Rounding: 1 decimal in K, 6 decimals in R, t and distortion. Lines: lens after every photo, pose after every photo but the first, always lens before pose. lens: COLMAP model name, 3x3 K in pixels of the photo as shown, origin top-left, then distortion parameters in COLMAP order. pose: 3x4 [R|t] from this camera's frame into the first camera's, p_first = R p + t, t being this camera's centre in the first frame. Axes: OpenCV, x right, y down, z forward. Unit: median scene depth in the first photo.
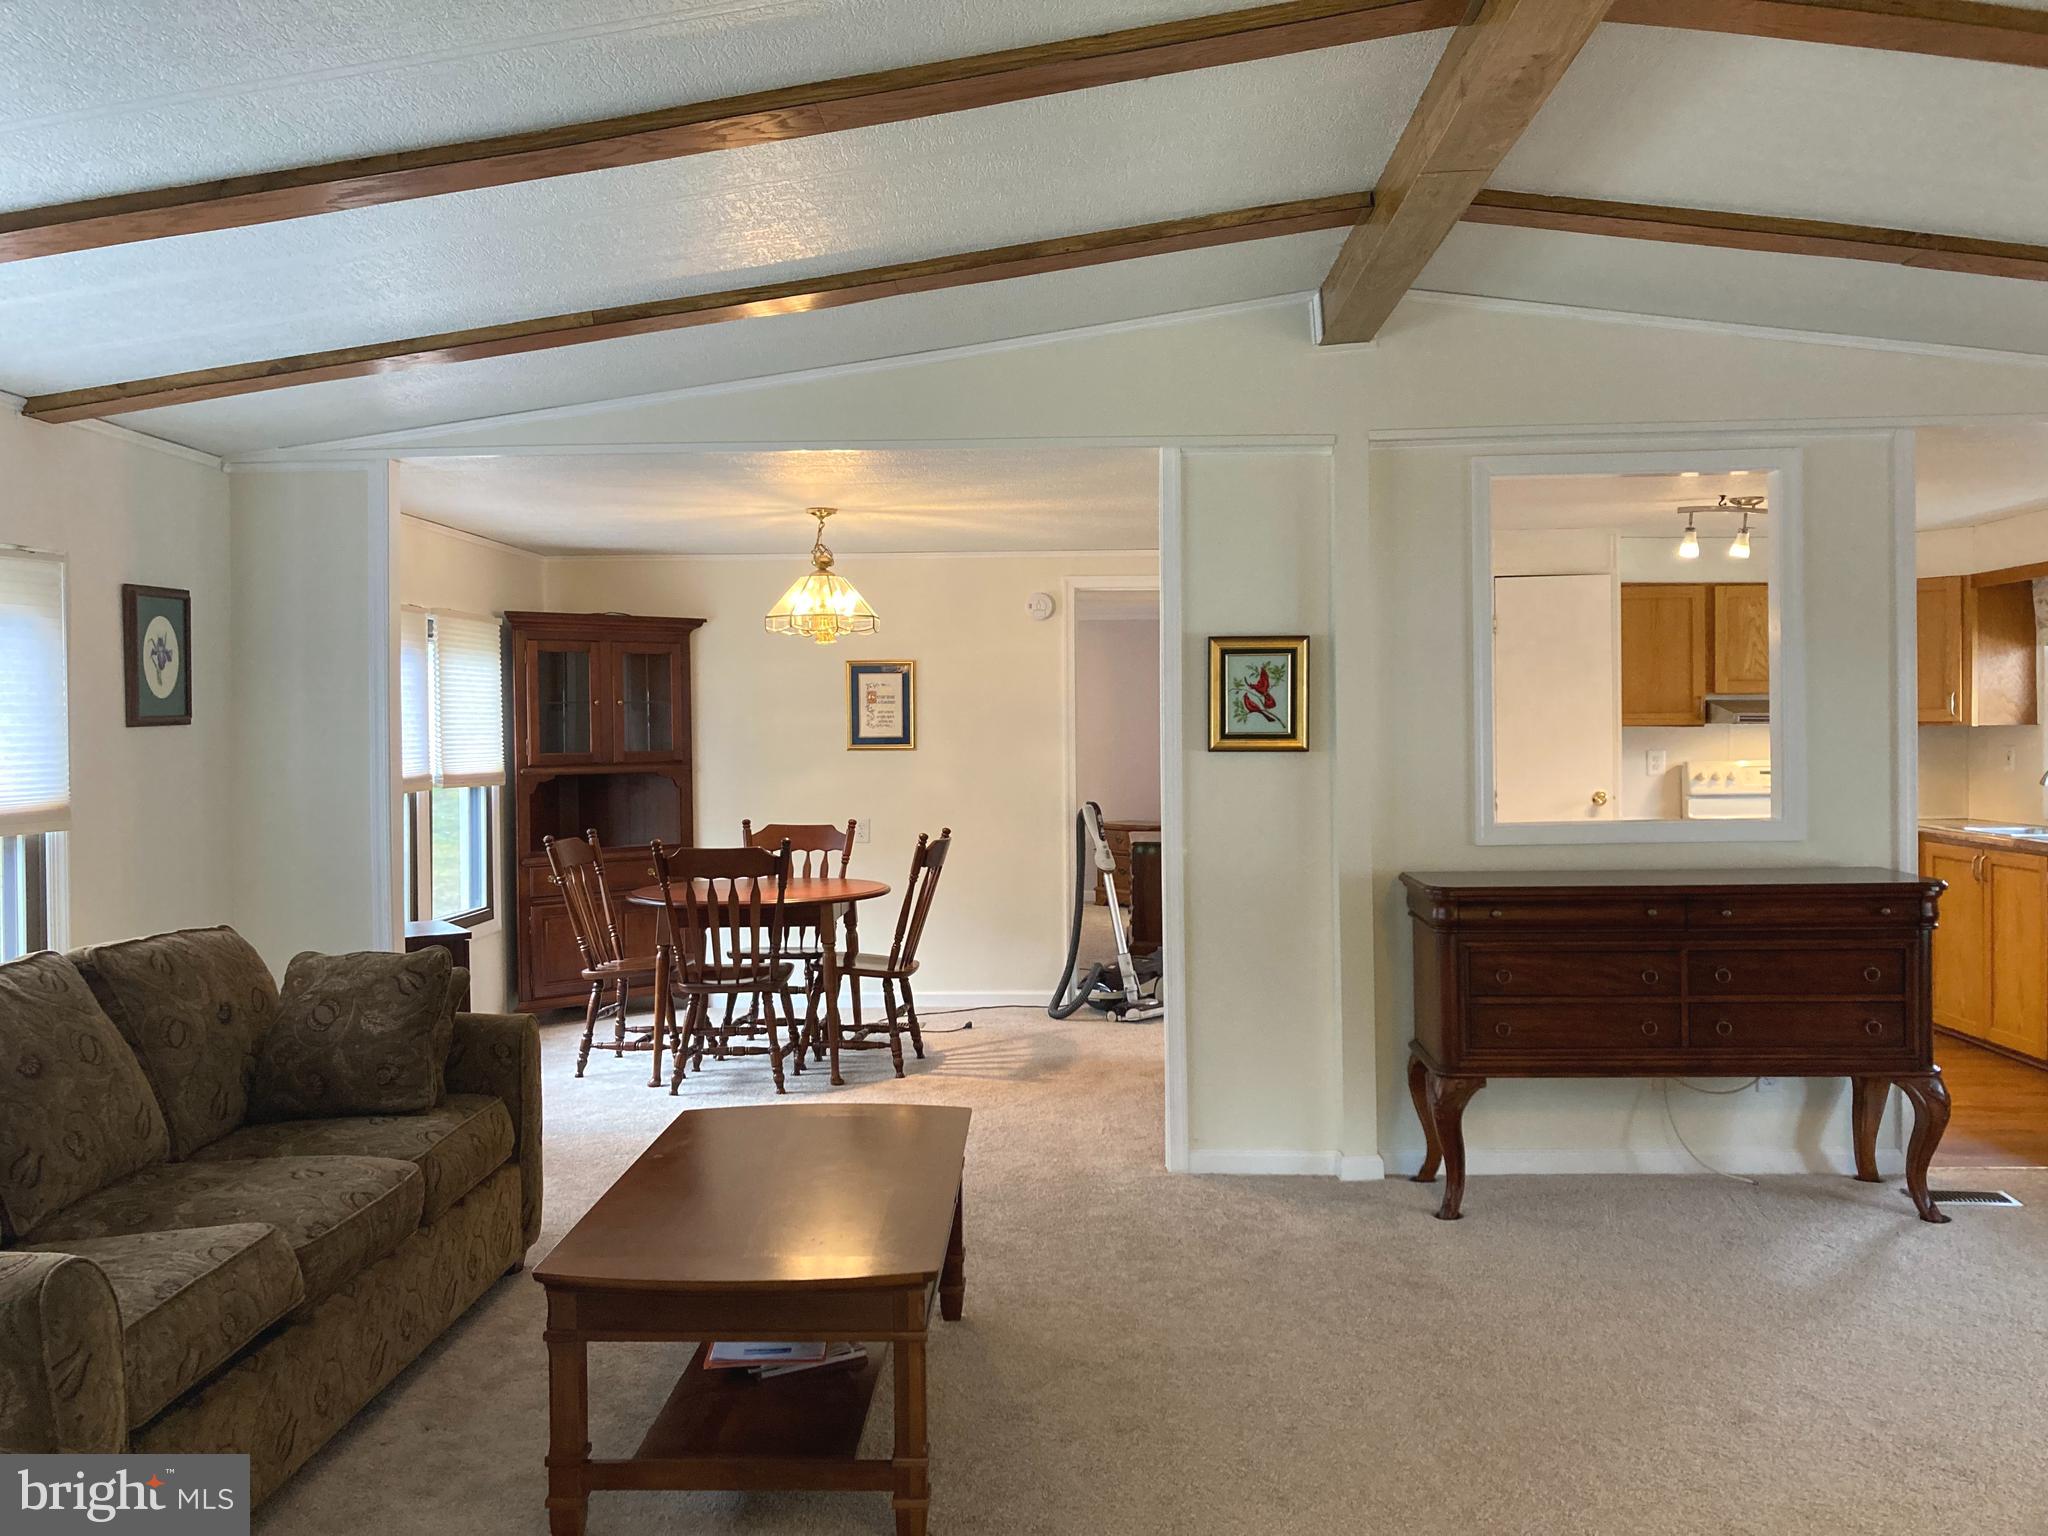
lens RADIAL K [[1672.0, 0, 1007.2], [0, 1672.0, 752.1], [0, 0, 1]] dist [0.015480, -0.006568]
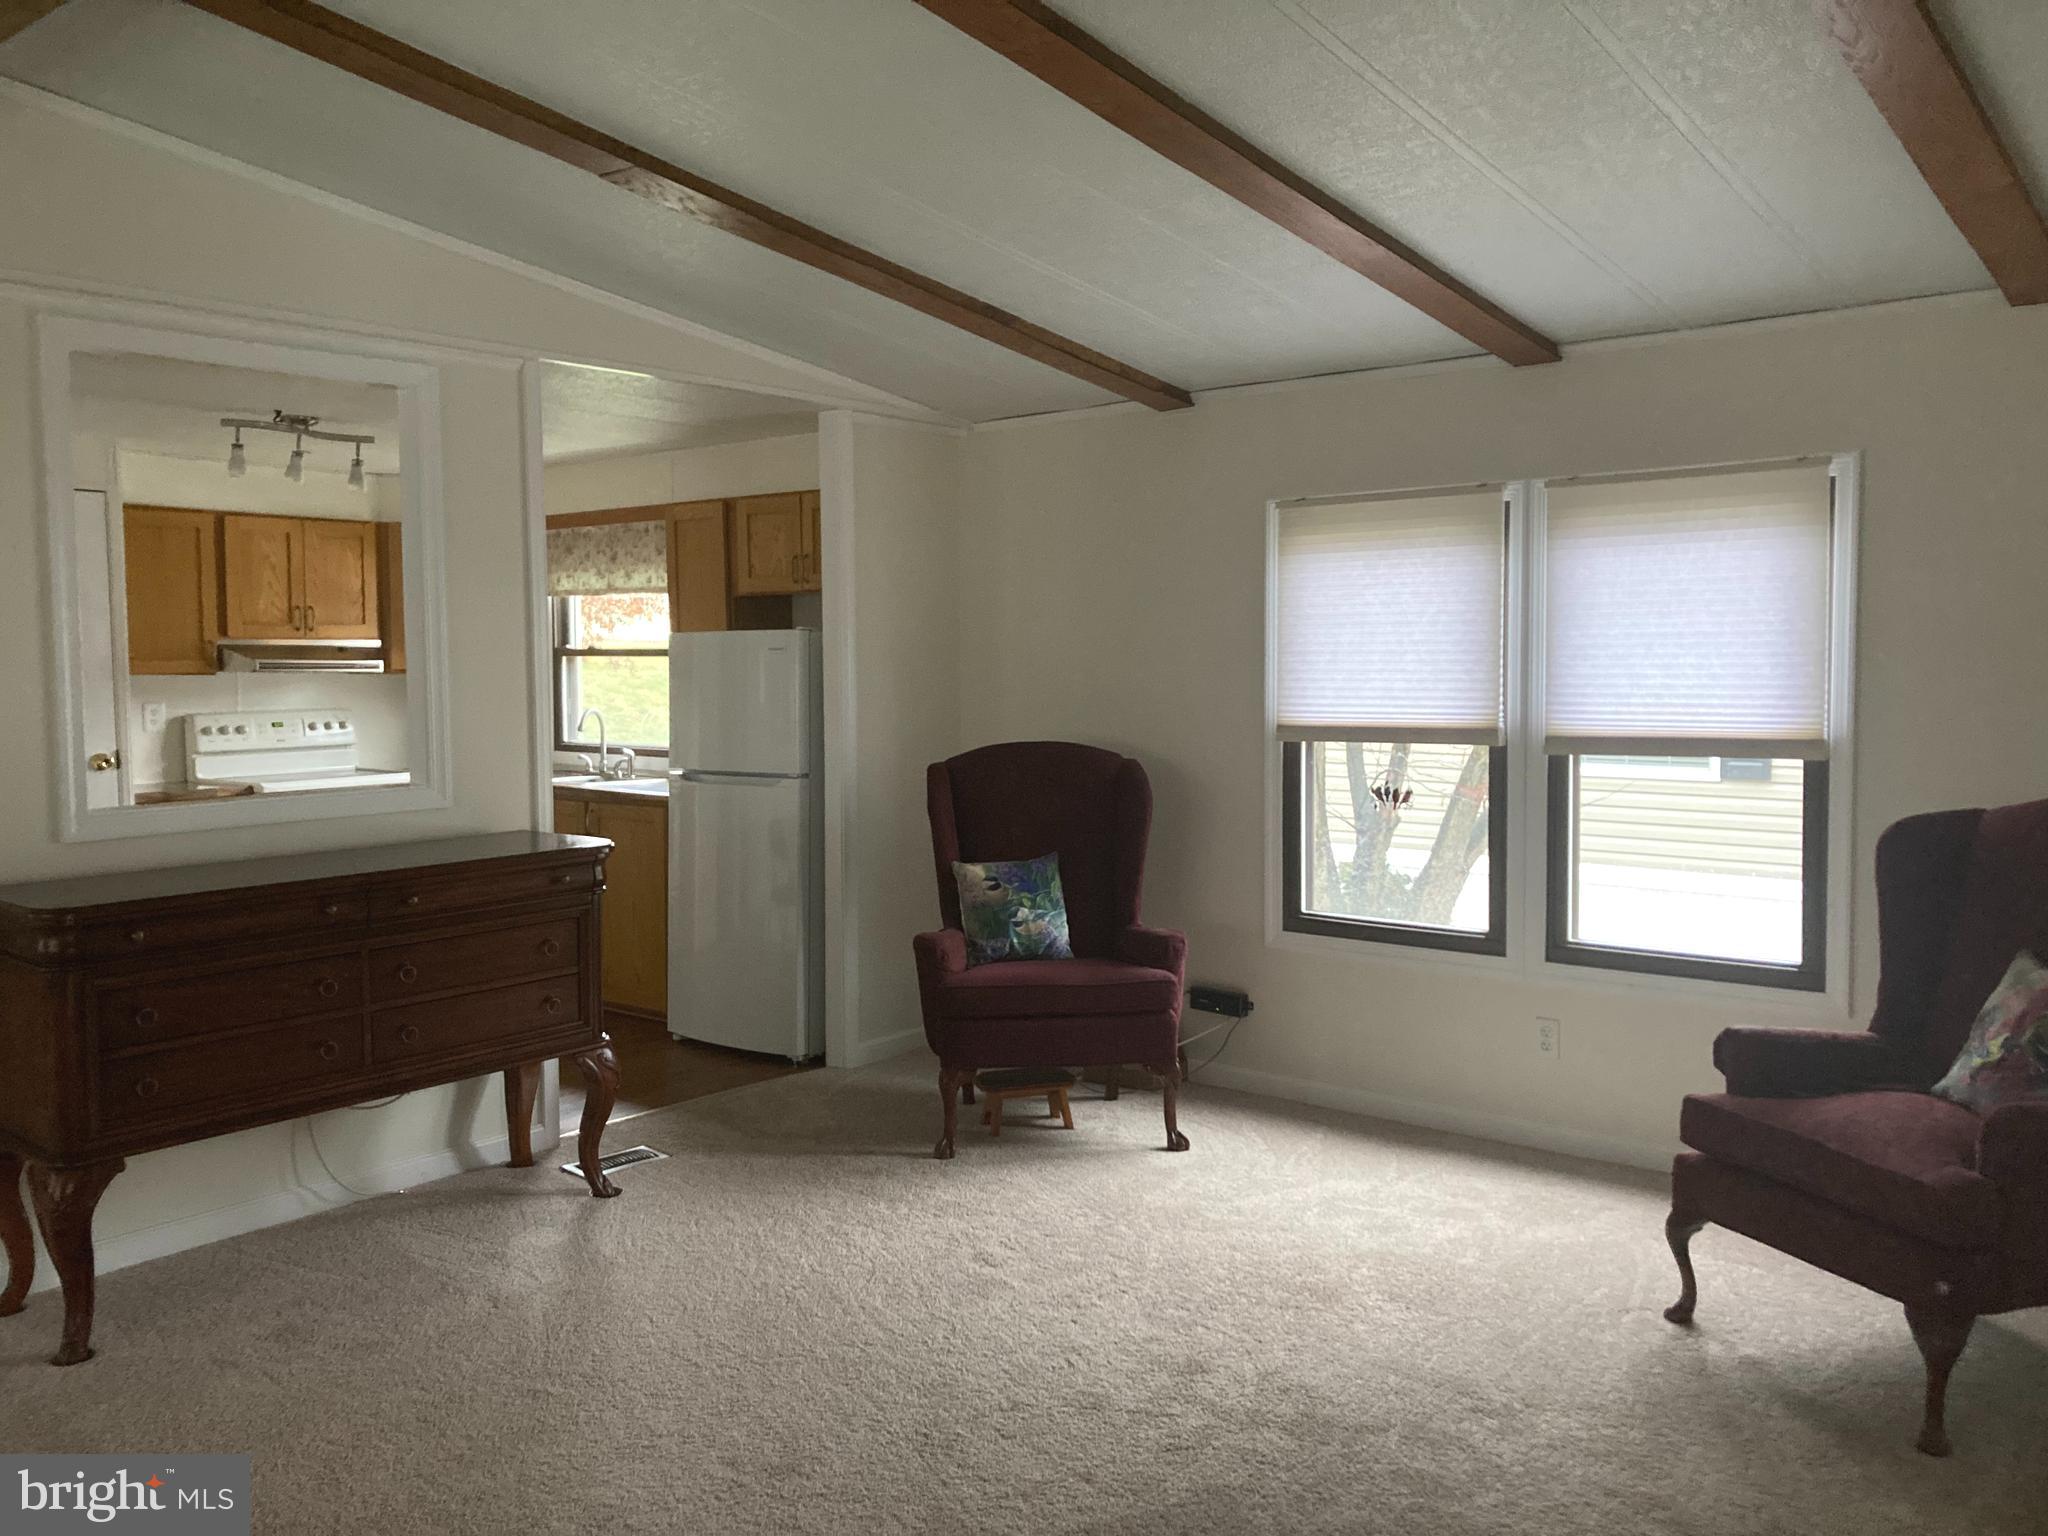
lens RADIAL K [[1672.0, 0, 1004.2], [0, 1672.0, 747.0], [0, 0, 1]] dist [0.015480, -0.006568]
pose [[0.611168, -0.037962, 0.790590, -0.036978], [0.012233, 0.999183, 0.038521, -0.007273], [-0.791406, -0.013872, 0.611133, 0.155093]]
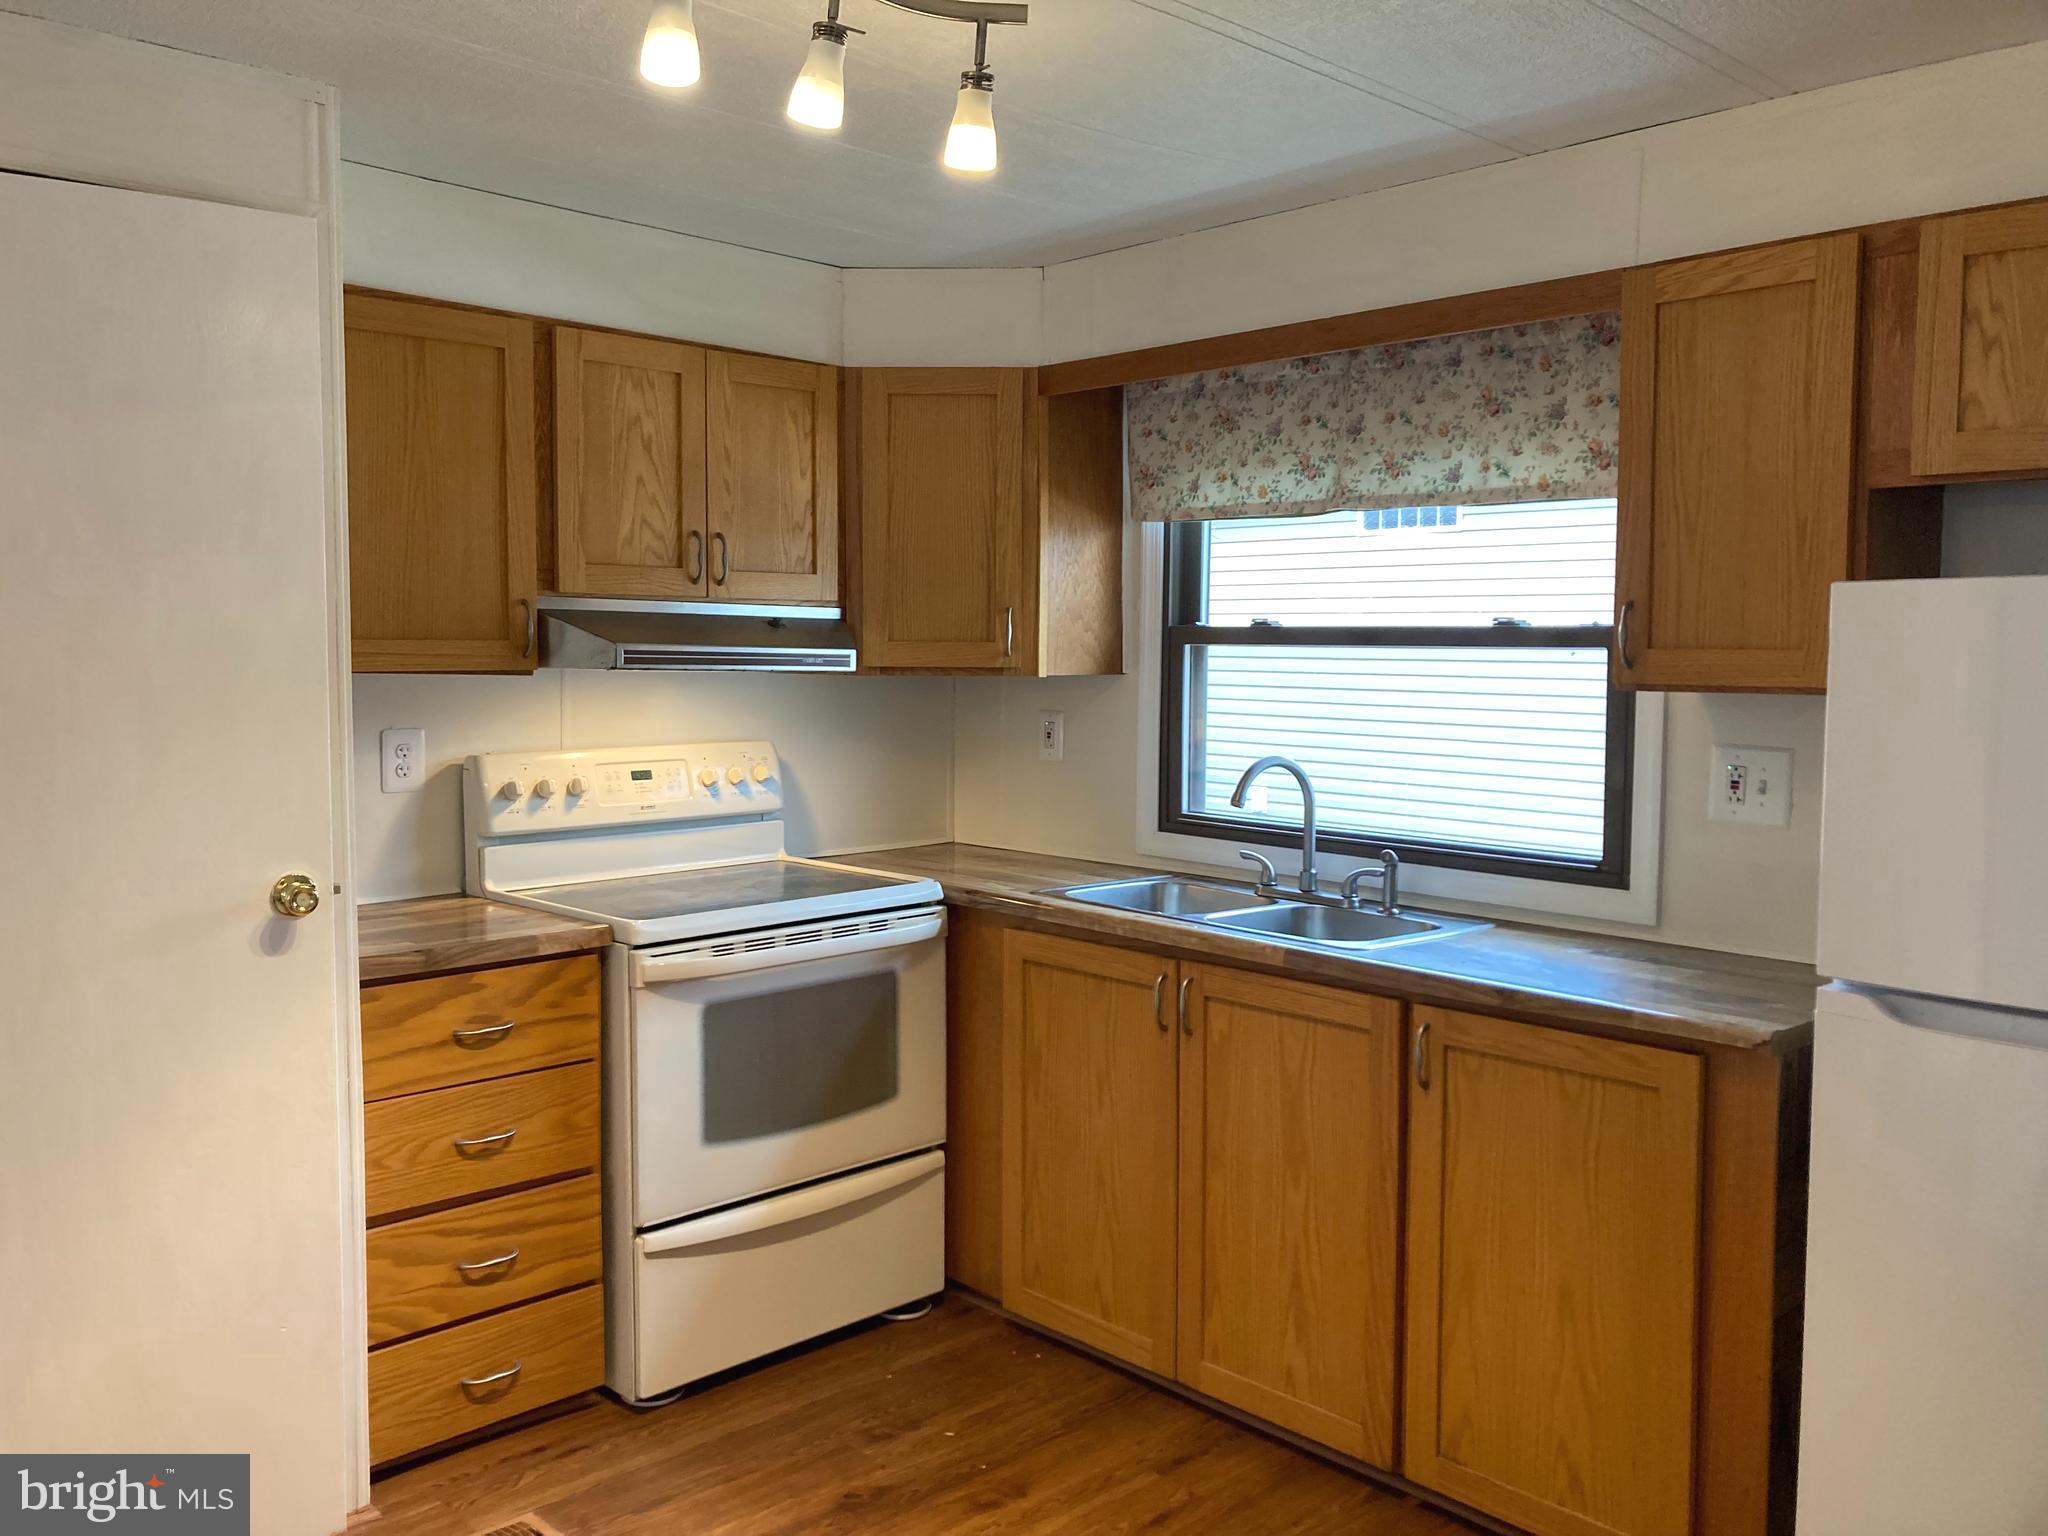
lens RADIAL K [[1672.0, 0, 1029.9], [0, 1672.0, 753.0], [0, 0, 1]] dist [0.015480, -0.006568]
pose [[0.692598, -0.033959, 0.720524, 0.246145], [-0.000303, 0.998877, 0.047370, -0.018669], [-0.721323, -0.033026, 0.691811, 0.753396]]
